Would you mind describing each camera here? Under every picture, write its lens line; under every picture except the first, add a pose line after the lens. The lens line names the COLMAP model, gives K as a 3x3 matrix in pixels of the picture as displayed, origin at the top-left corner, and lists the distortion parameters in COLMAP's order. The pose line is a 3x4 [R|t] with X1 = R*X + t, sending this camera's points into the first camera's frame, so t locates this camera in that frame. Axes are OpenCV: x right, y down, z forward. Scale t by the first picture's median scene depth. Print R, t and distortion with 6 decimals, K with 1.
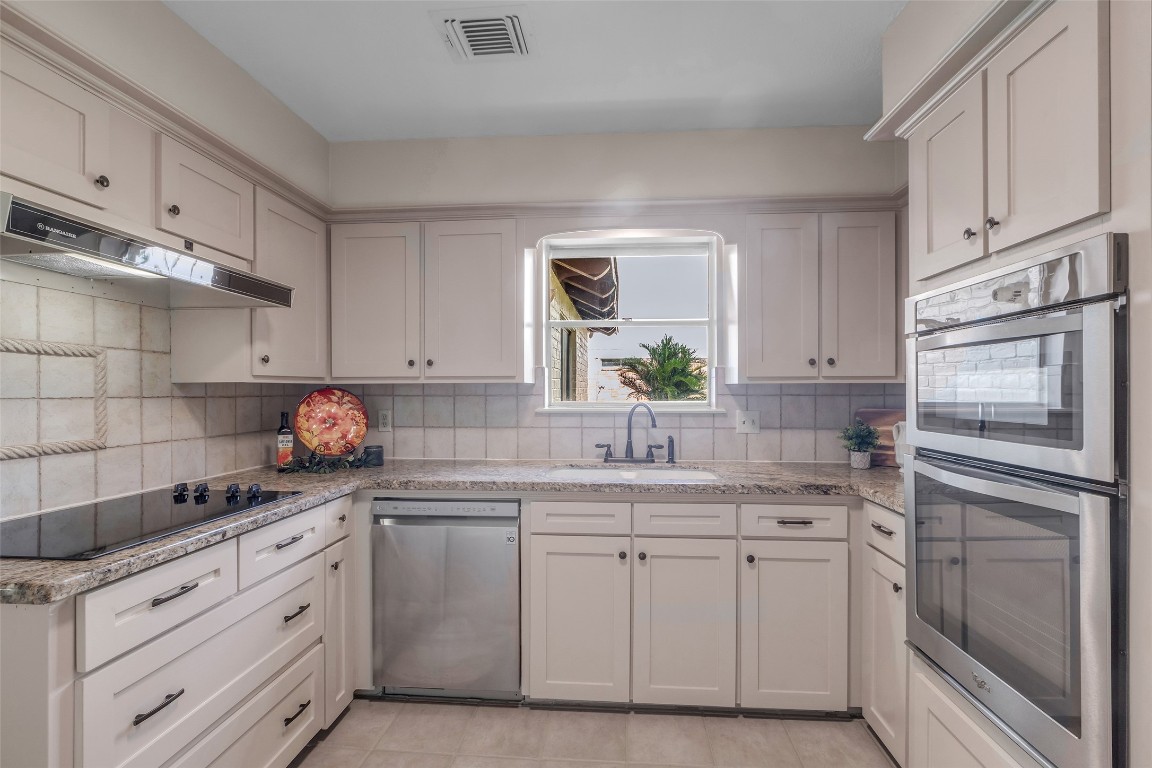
lens RADIAL K [[532.1, 0, 578.0], [0, 532.1, 390.4], [0, 0, 1]] dist [0.000393, 0.001081]
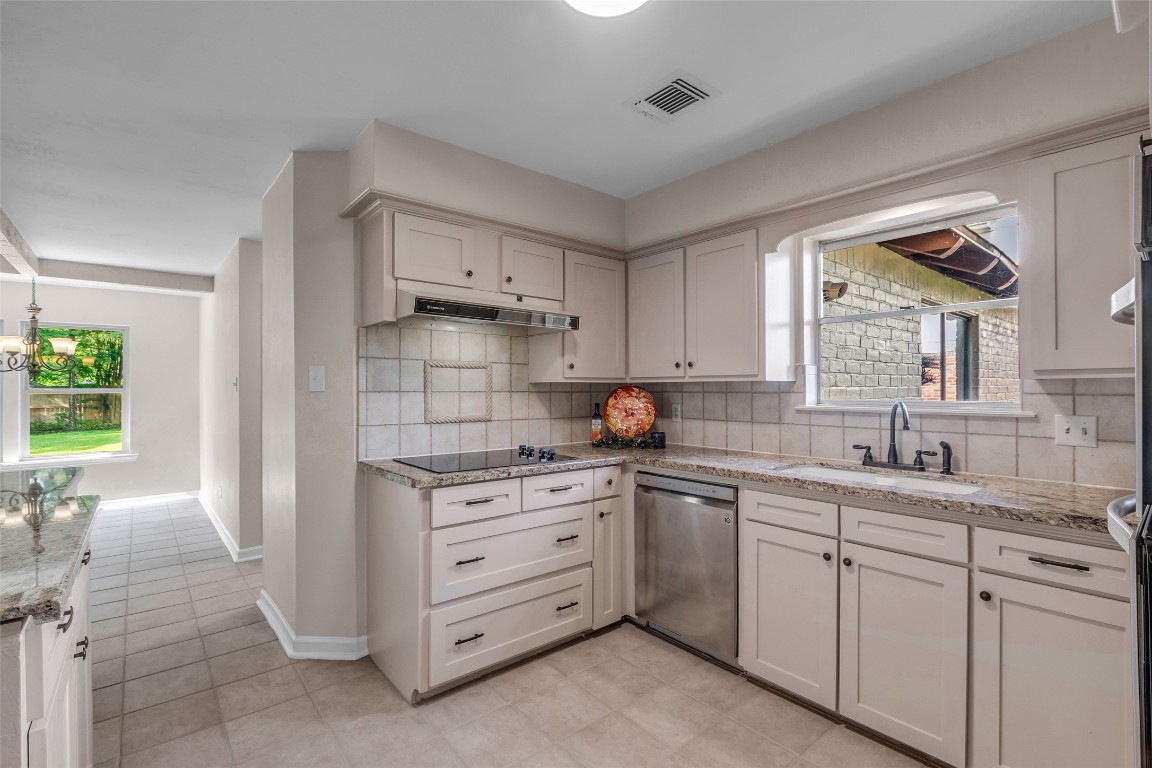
lens RADIAL K [[532.1, 0, 582.8], [0, 532.1, 385.1], [0, 0, 1]] dist [0.000393, 0.001081]
pose [[0.702902, -0.003383, -0.711279, 0.461025], [-0.001005, 0.999983, -0.005749, 0.001508], [0.711286, 0.004756, 0.702886, -0.005093]]
